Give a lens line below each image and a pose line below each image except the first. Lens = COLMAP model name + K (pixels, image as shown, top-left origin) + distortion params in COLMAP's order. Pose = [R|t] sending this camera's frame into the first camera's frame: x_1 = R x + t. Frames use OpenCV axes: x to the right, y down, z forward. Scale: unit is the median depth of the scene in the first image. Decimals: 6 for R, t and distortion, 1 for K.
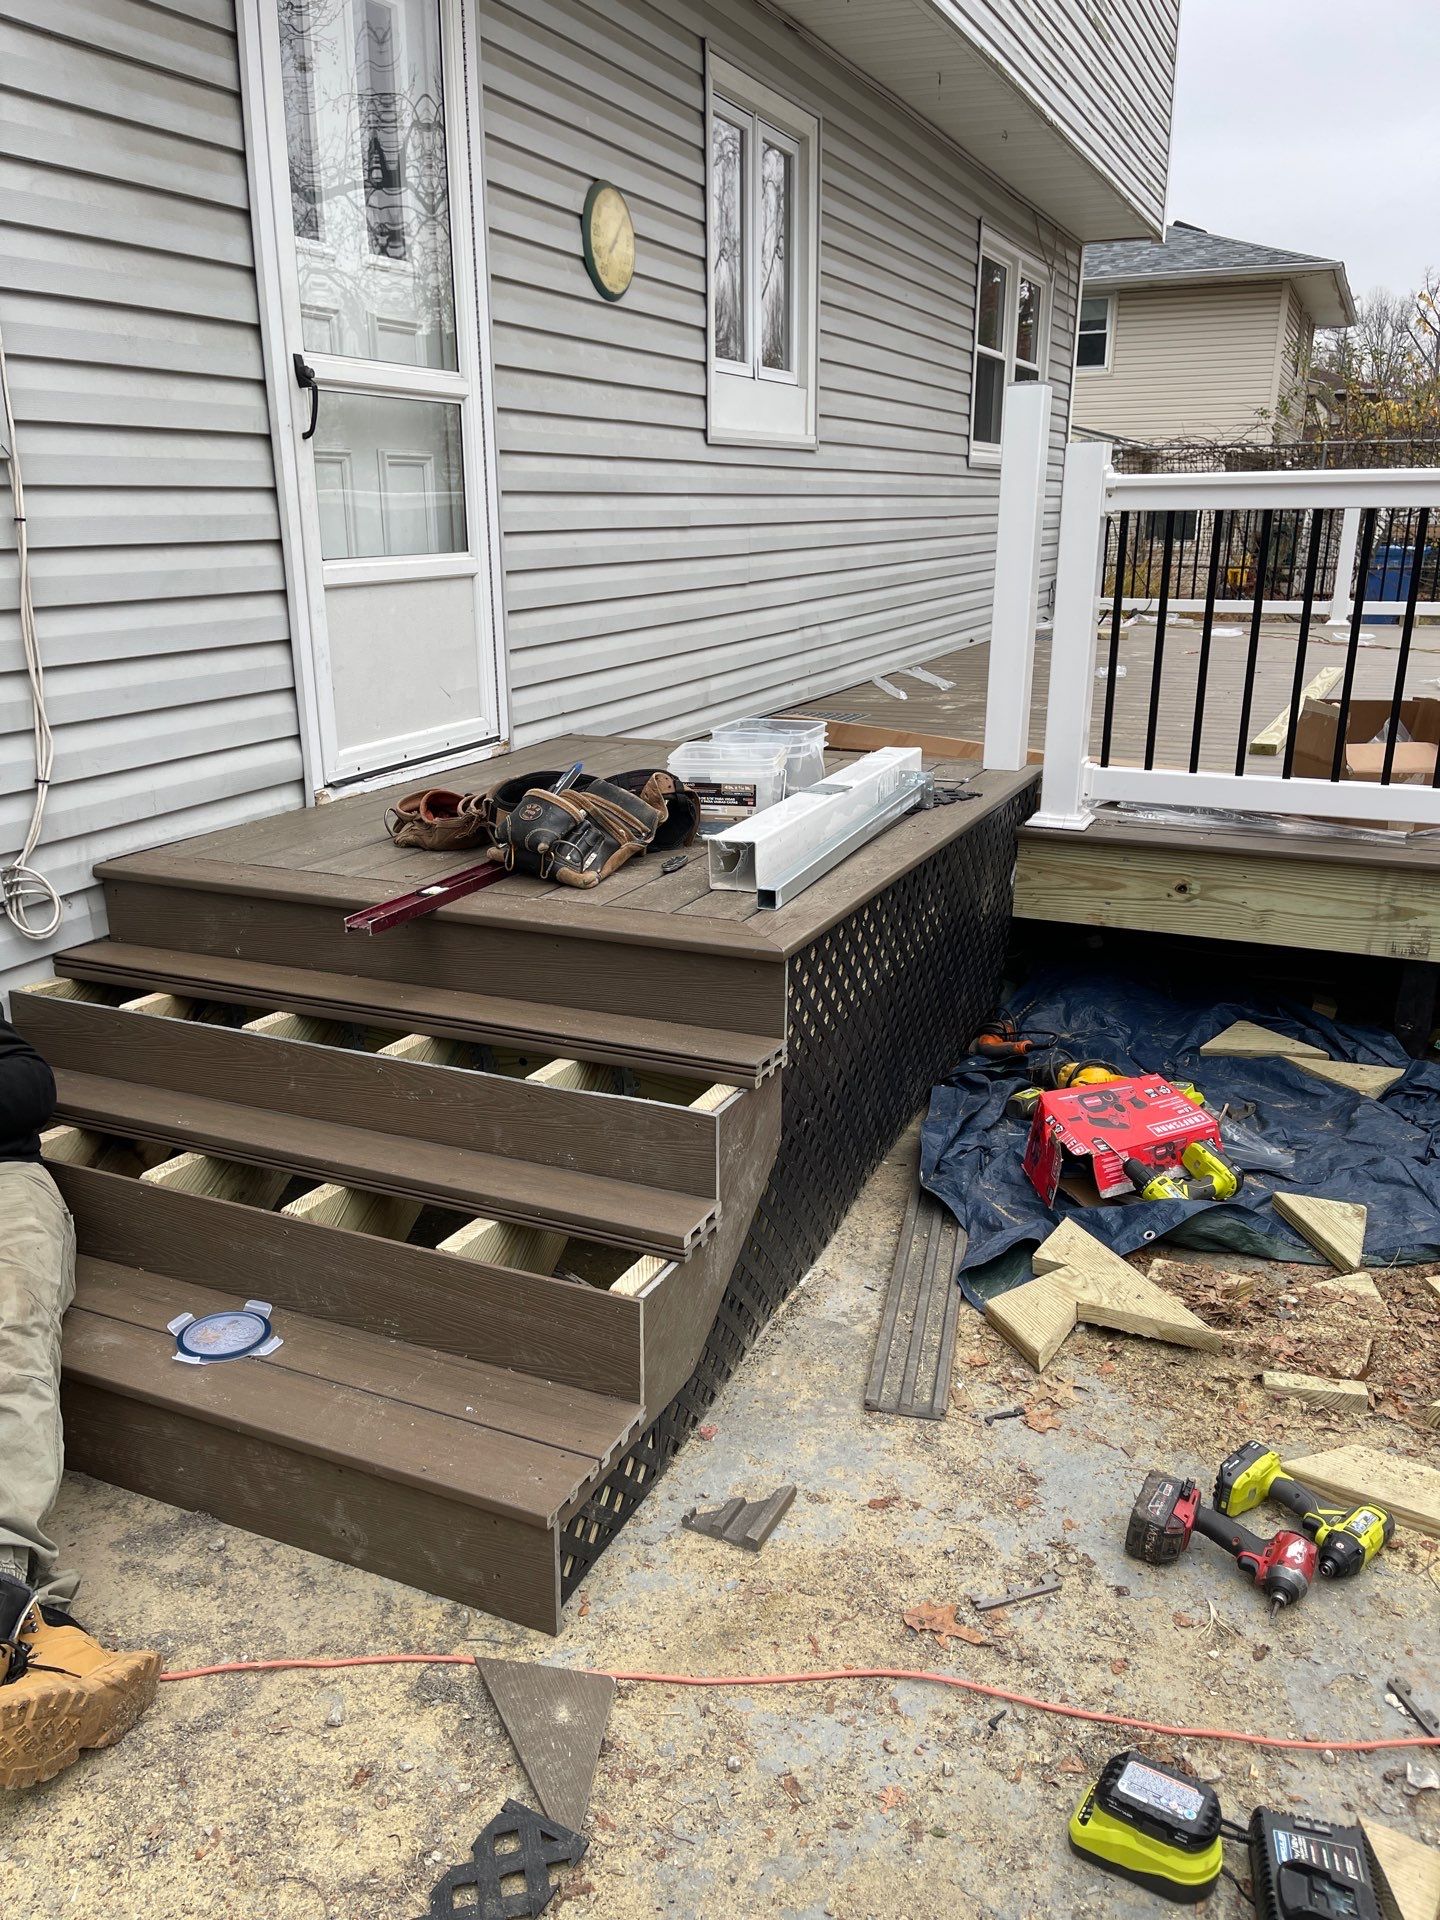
lens RADIAL K [[1452.0, 0, 702.7], [0, 1452.0, 975.9], [0, 0, 1]] dist [0.054293, -0.074063]
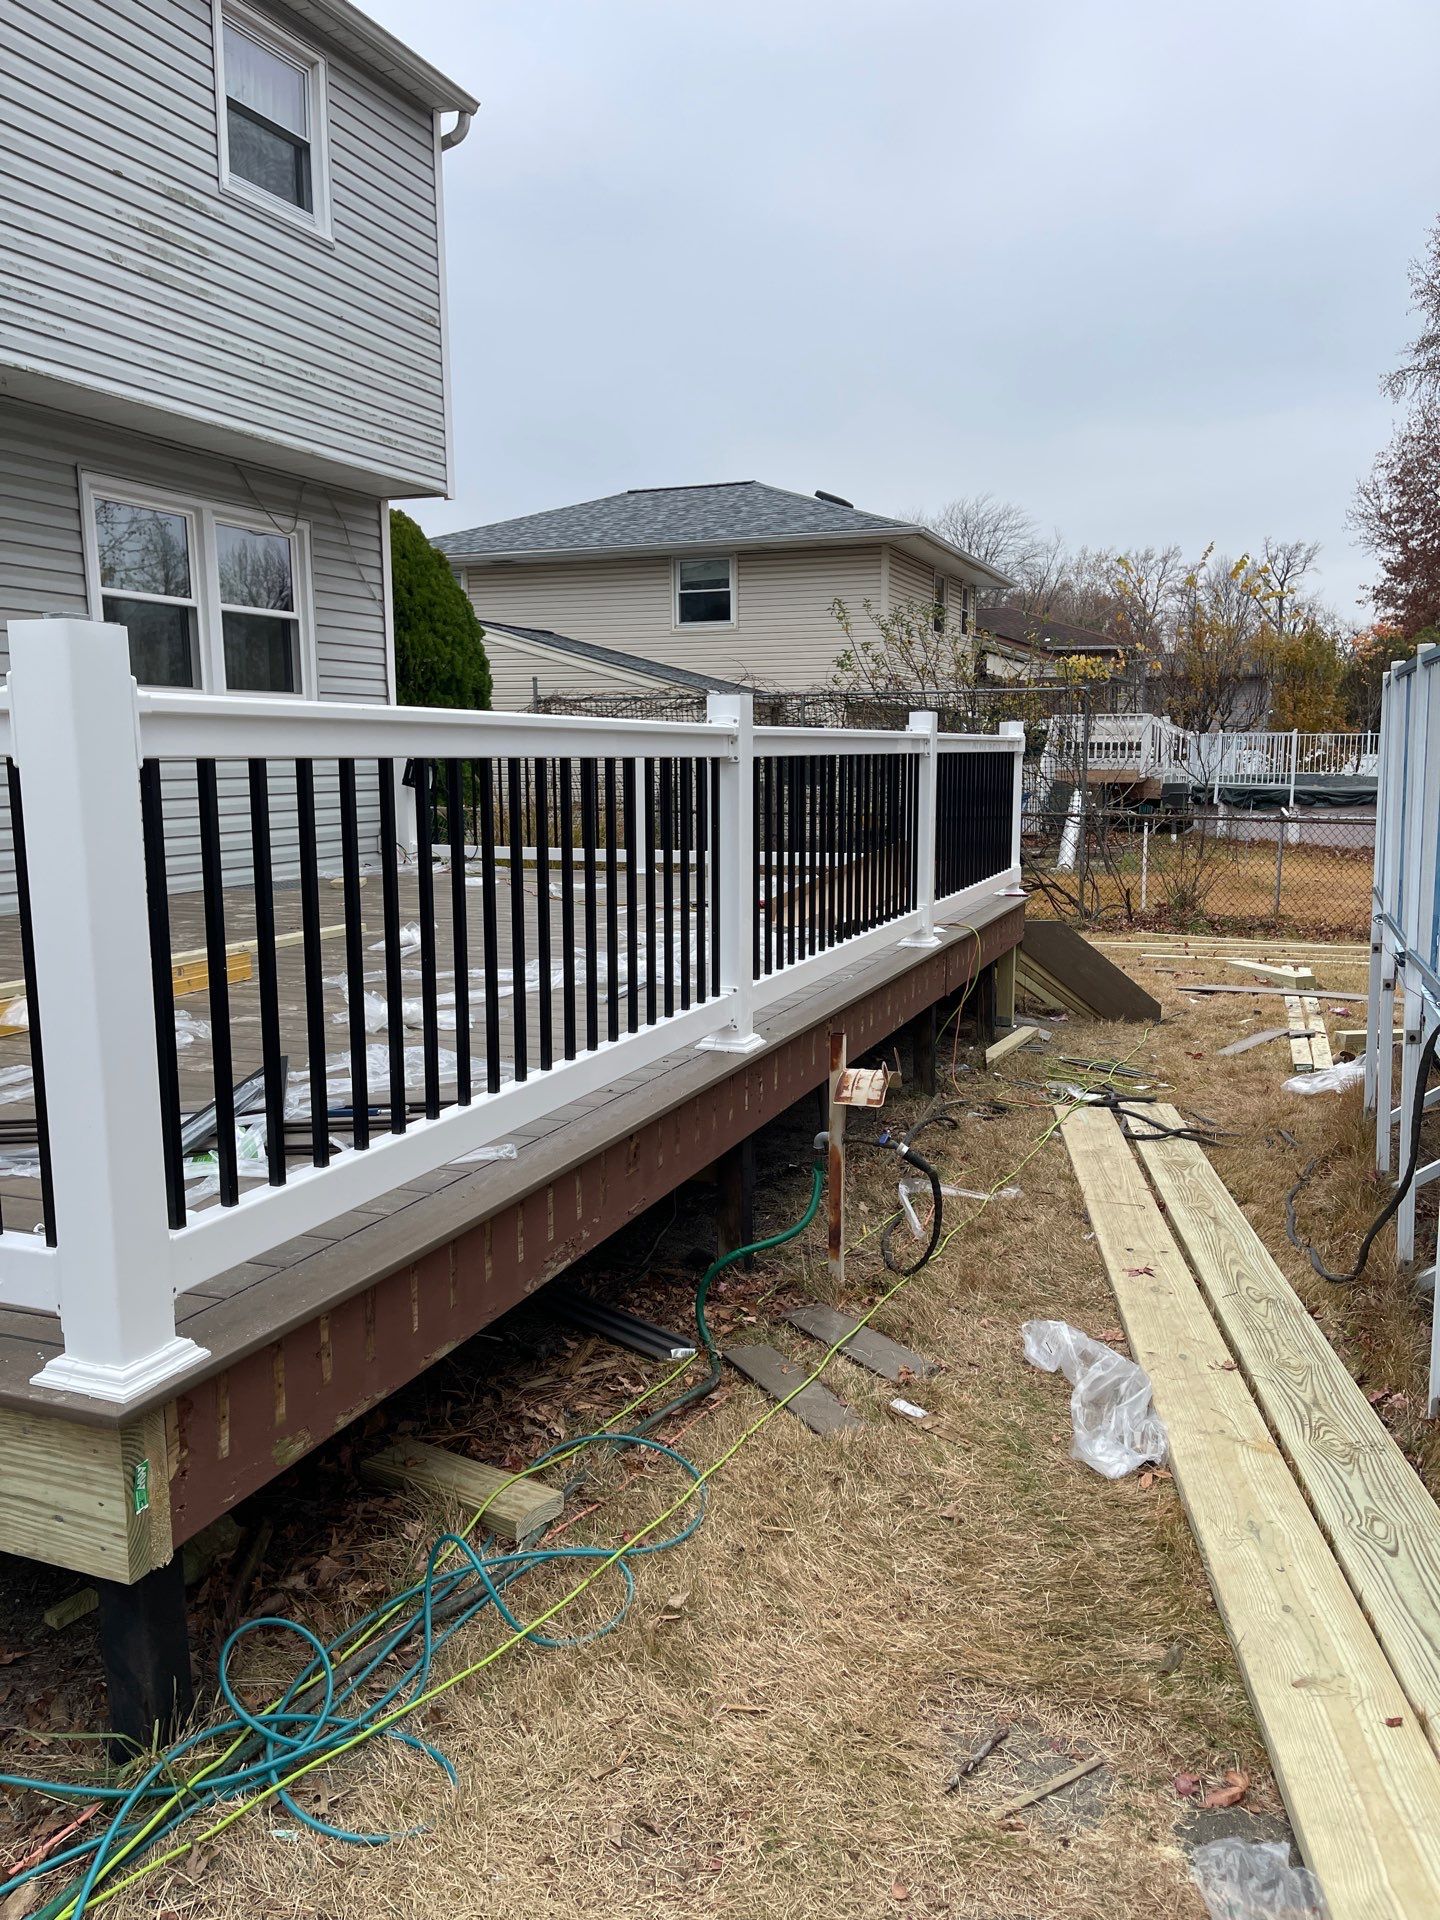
lens RADIAL K [[1453.2, 0, 721.3], [0, 1453.2, 968.9], [0, 0, 1]] dist [0.055593, -0.063048]
pose [[0.998487, -0.008923, 0.054251, 1.136822], [0.017594, 0.986713, -0.161519, -0.055558], [-0.052089, 0.162229, 0.985377, 0.164838]]
